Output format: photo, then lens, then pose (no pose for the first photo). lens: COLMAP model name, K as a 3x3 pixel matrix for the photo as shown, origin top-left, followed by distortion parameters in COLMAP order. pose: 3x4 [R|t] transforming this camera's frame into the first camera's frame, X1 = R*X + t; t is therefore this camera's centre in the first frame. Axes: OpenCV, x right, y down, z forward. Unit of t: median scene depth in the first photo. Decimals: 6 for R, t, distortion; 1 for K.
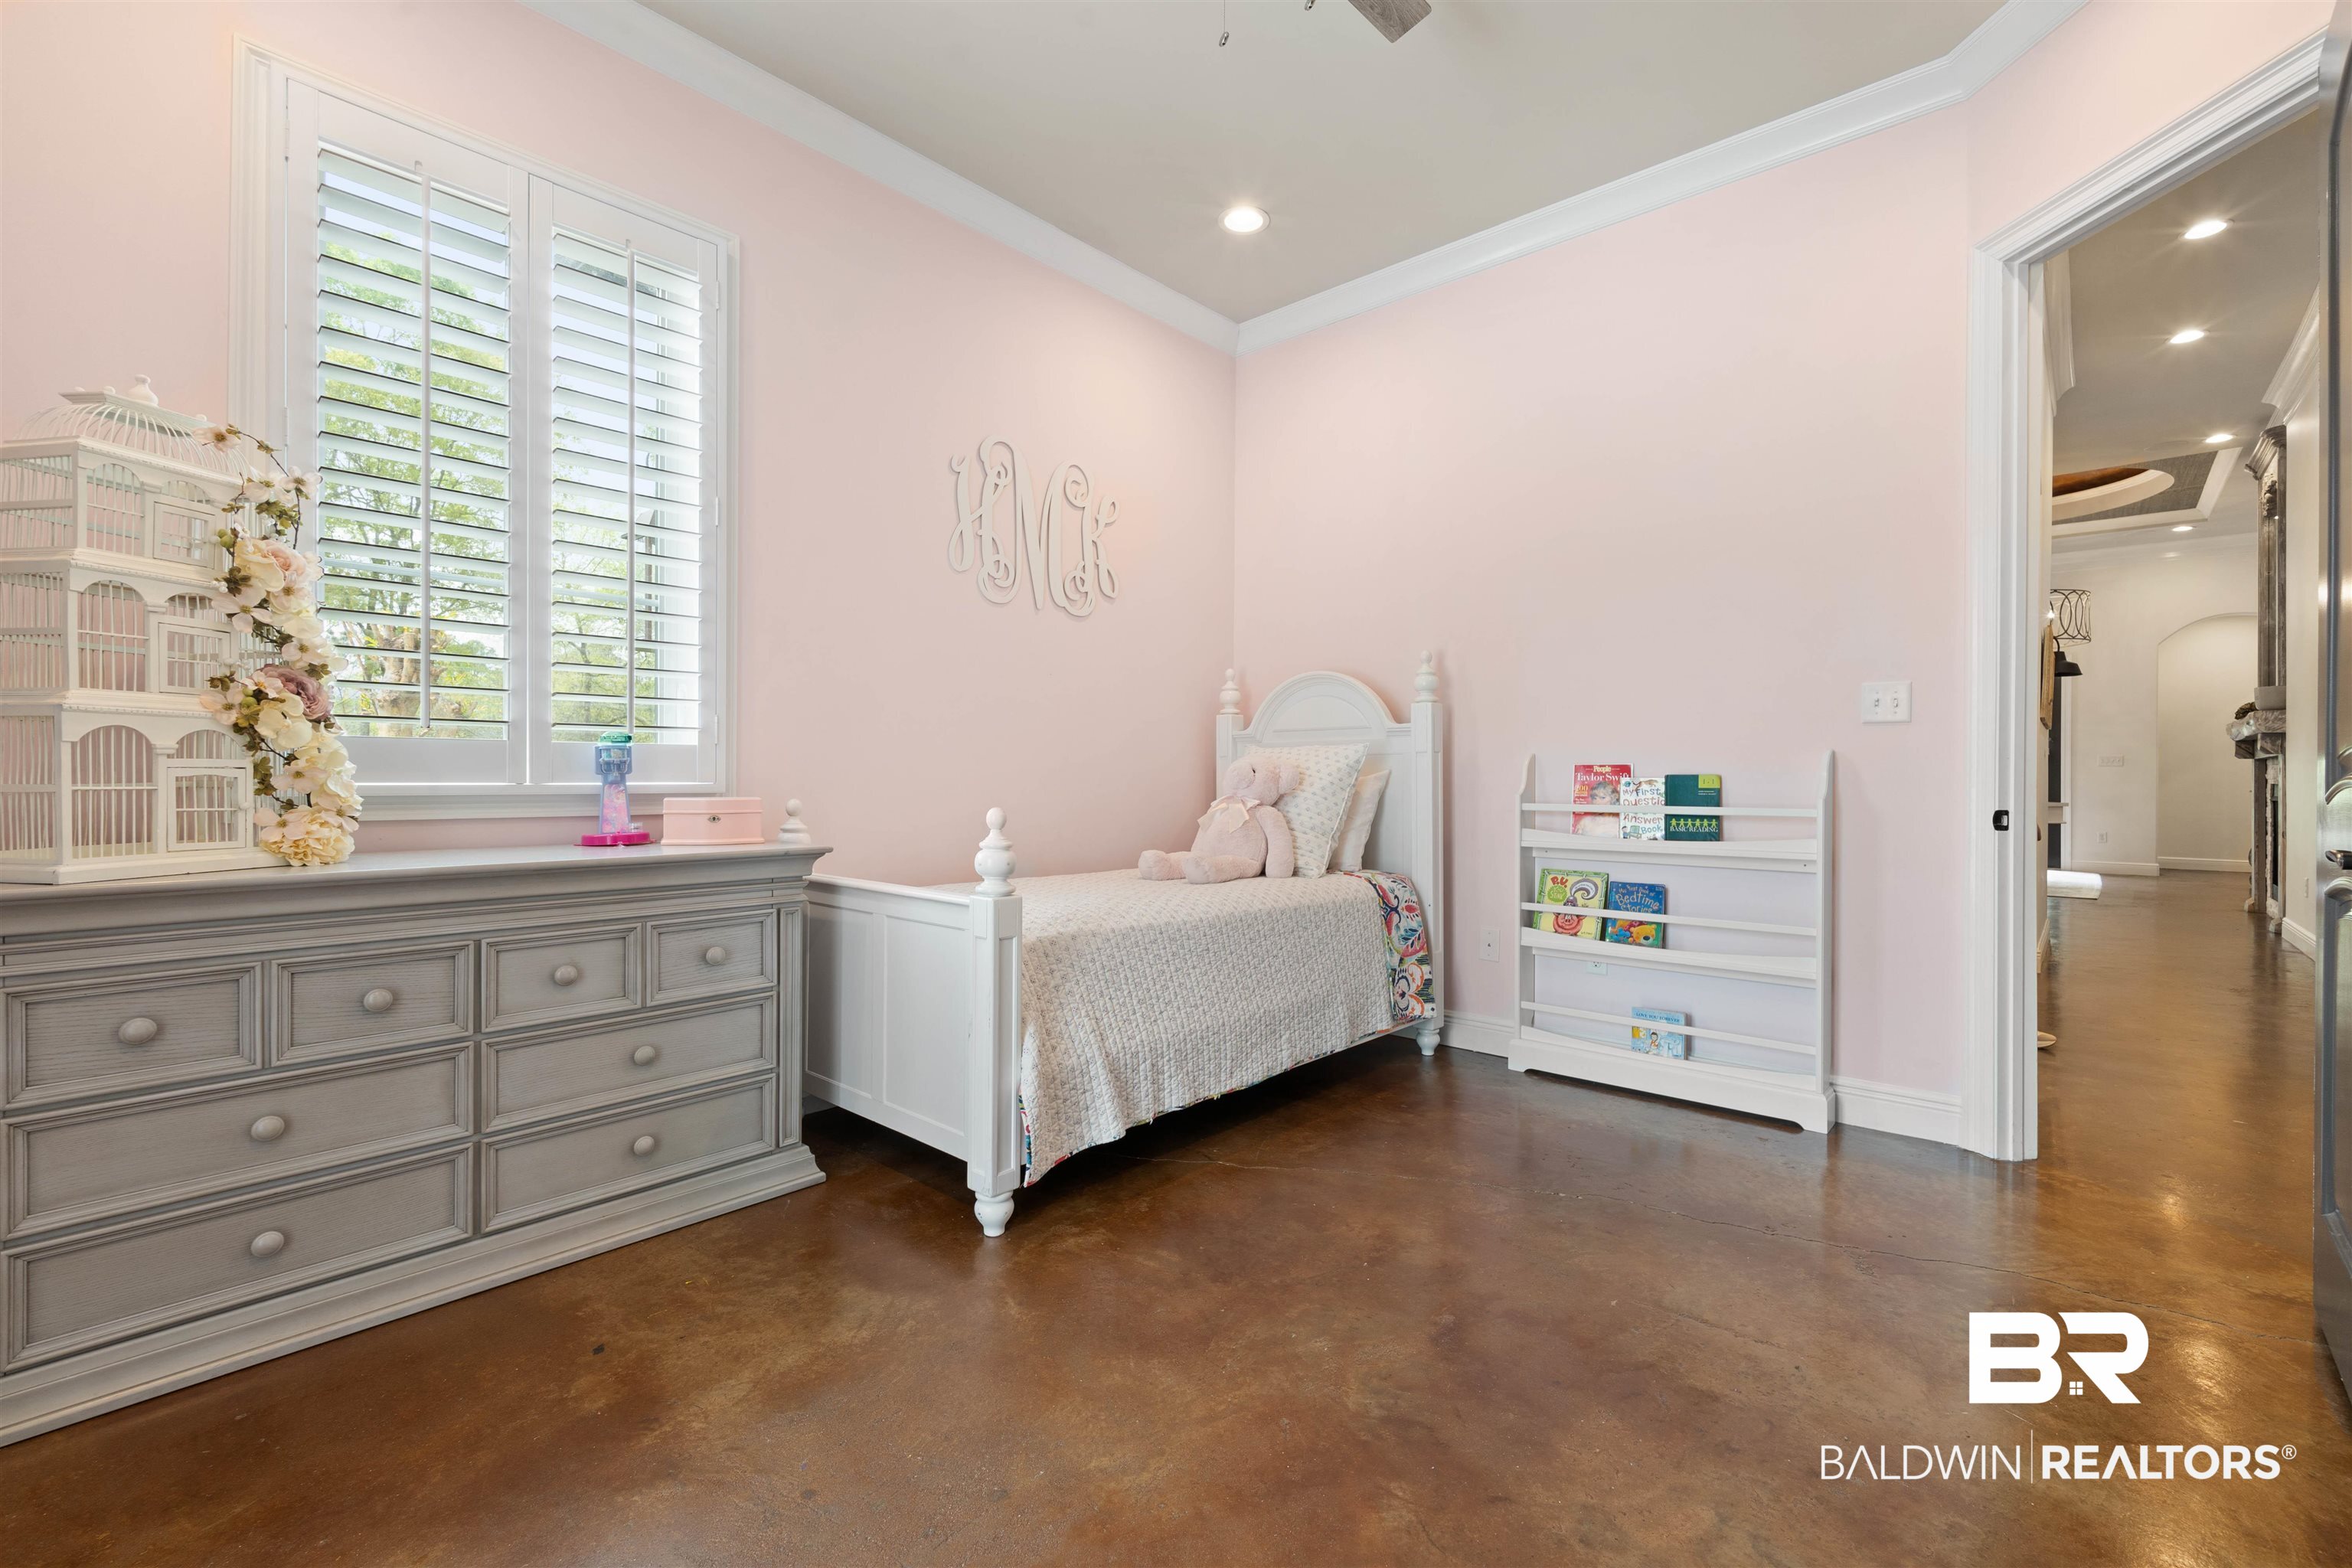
lens RADIAL K [[1023.3, 0, 1172.9], [0, 1023.3, 780.2], [0, 0, 1]] dist [0.003083, 0.000602]
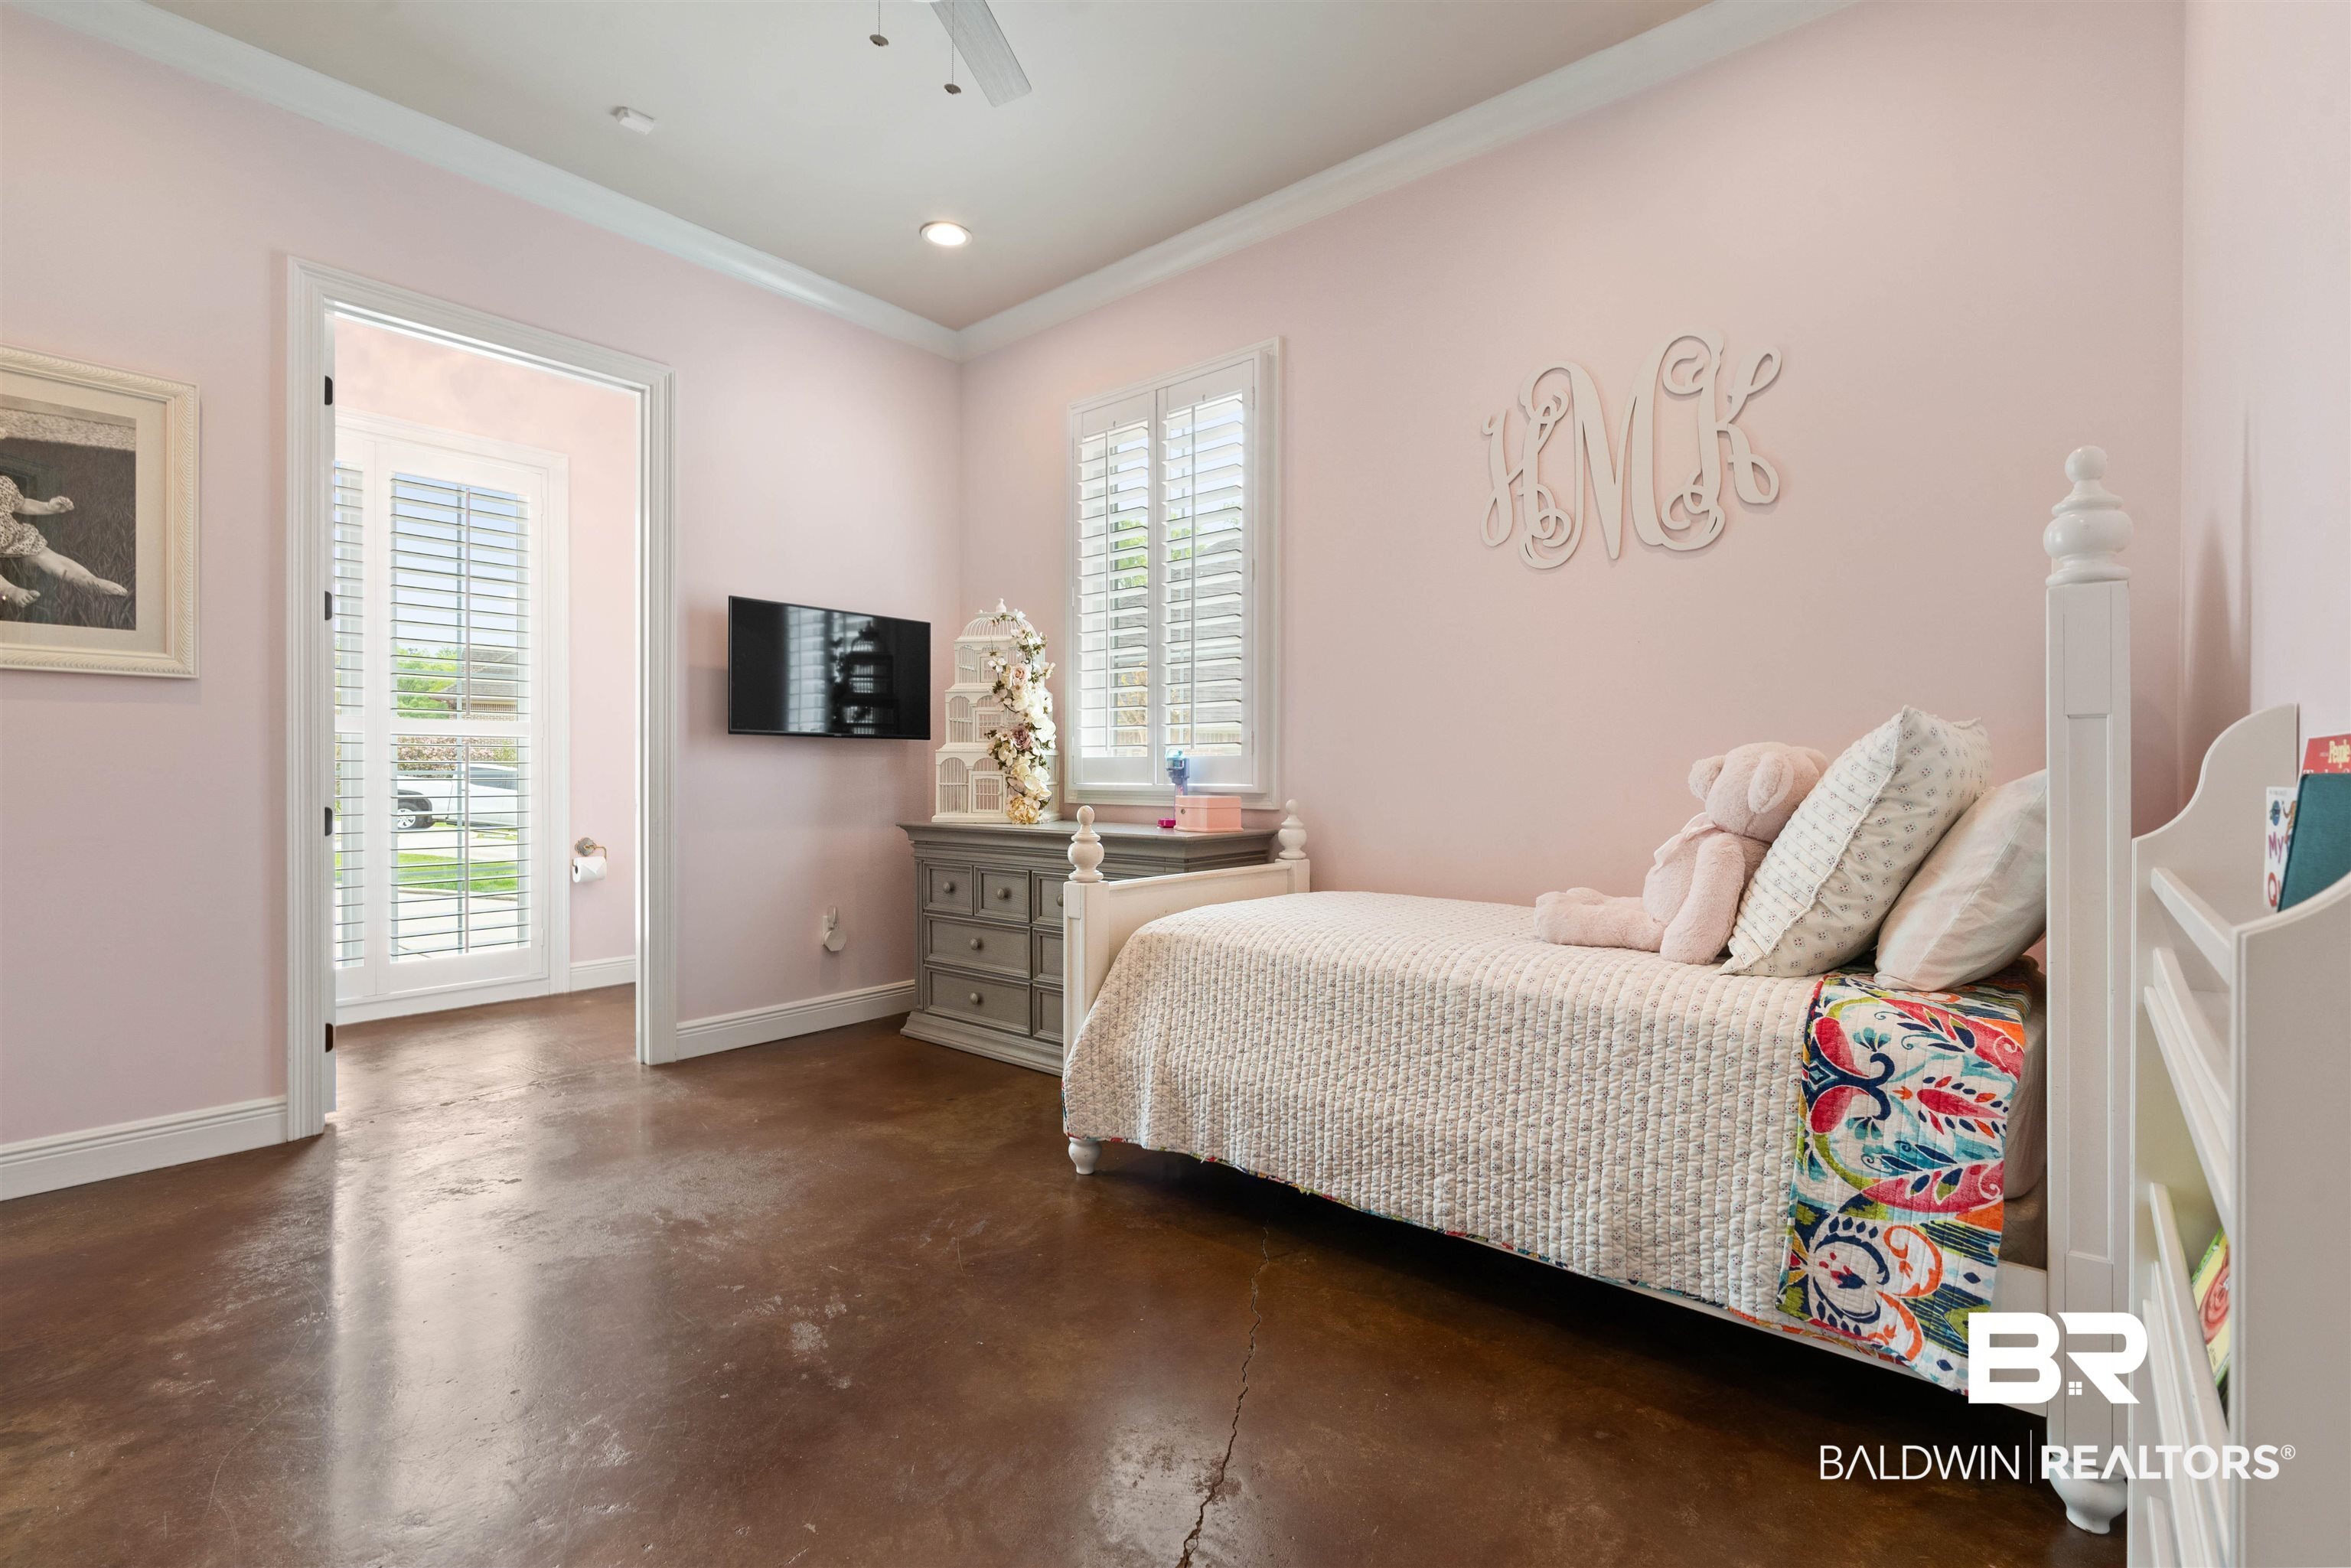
lens RADIAL K [[1022.8, 0, 1179.0], [0, 1022.8, 776.1], [0, 0, 1]] dist [0.003083, 0.000602]
pose [[0.036783, -0.003860, -0.999316, 1.091774], [-0.006178, 0.999973, -0.004090, -0.003179], [0.999304, 0.006324, 0.036758, 1.167667]]
